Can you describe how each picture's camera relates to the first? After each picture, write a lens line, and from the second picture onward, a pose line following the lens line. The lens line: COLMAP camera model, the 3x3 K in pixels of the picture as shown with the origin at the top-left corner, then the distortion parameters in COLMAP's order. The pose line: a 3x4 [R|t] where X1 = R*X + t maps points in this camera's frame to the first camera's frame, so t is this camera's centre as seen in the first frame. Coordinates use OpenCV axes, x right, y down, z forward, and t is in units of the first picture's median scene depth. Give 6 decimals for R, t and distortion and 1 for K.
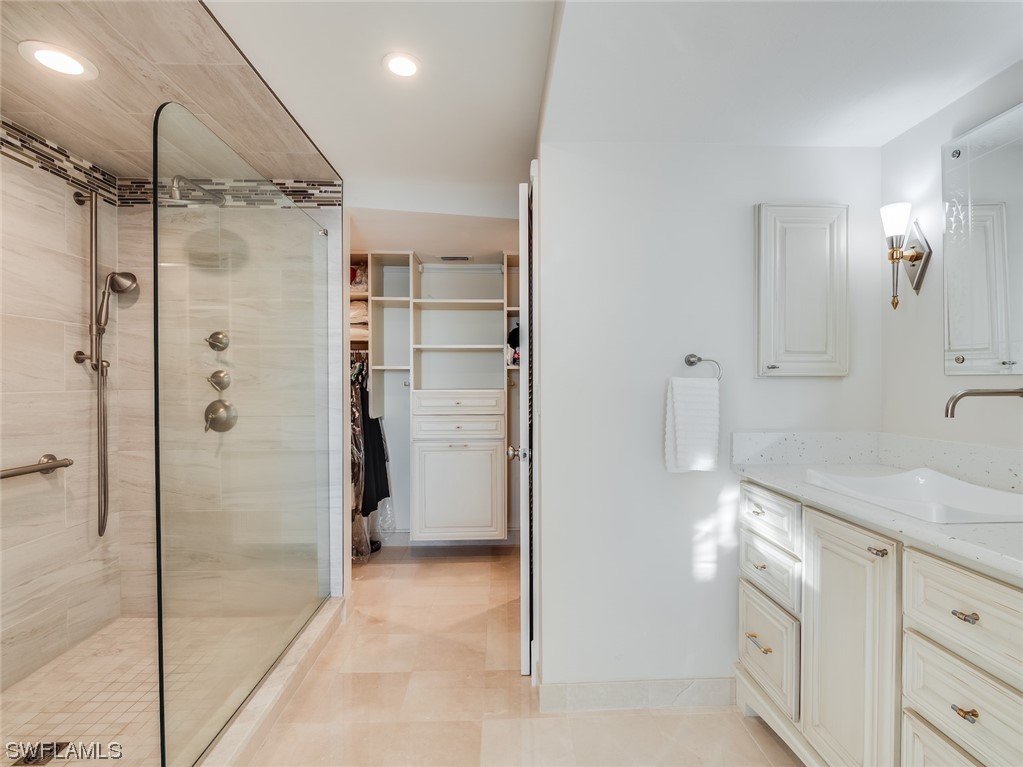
lens RADIAL K [[490.5, 0, 511.5], [0, 490.5, 383.5], [0, 0, 1]] dist [-0.004892, -0.001550]
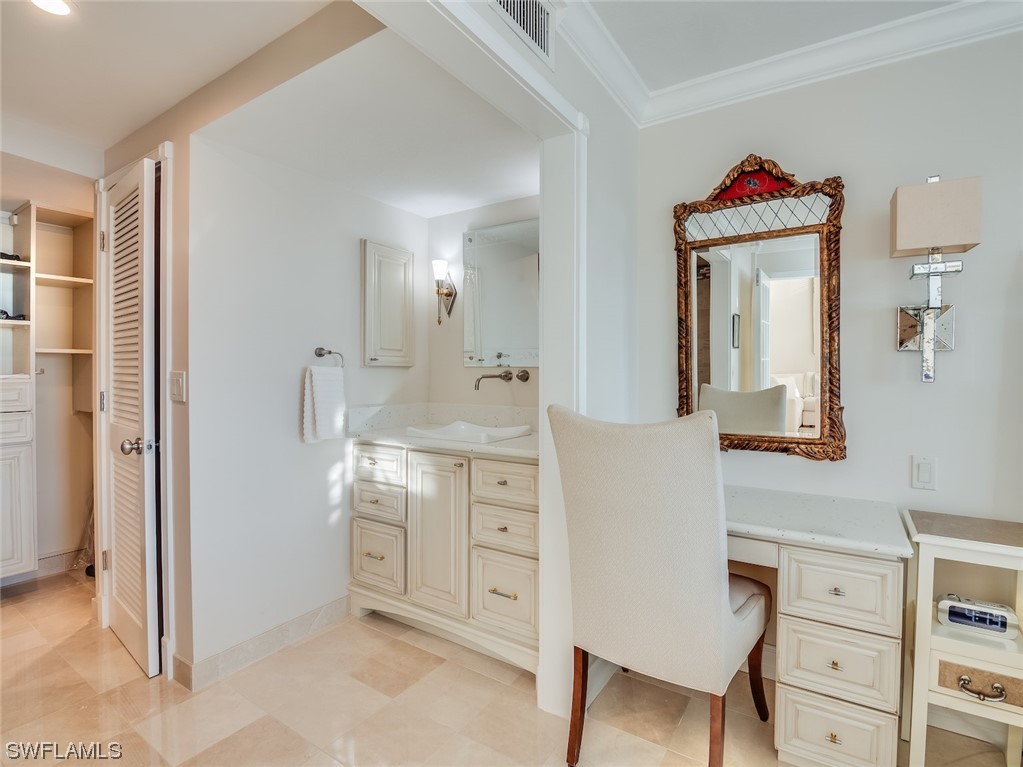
lens RADIAL K [[505.1, 0, 509.3], [0, 505.1, 370.5], [0, 0, 1]] dist [-0.028346, -0.000416]
pose [[0.579926, 0.005096, 0.814653, -0.415722], [-0.001733, 0.999986, -0.005021, 0.003987], [-0.814667, 0.001500, 0.579927, -0.141594]]
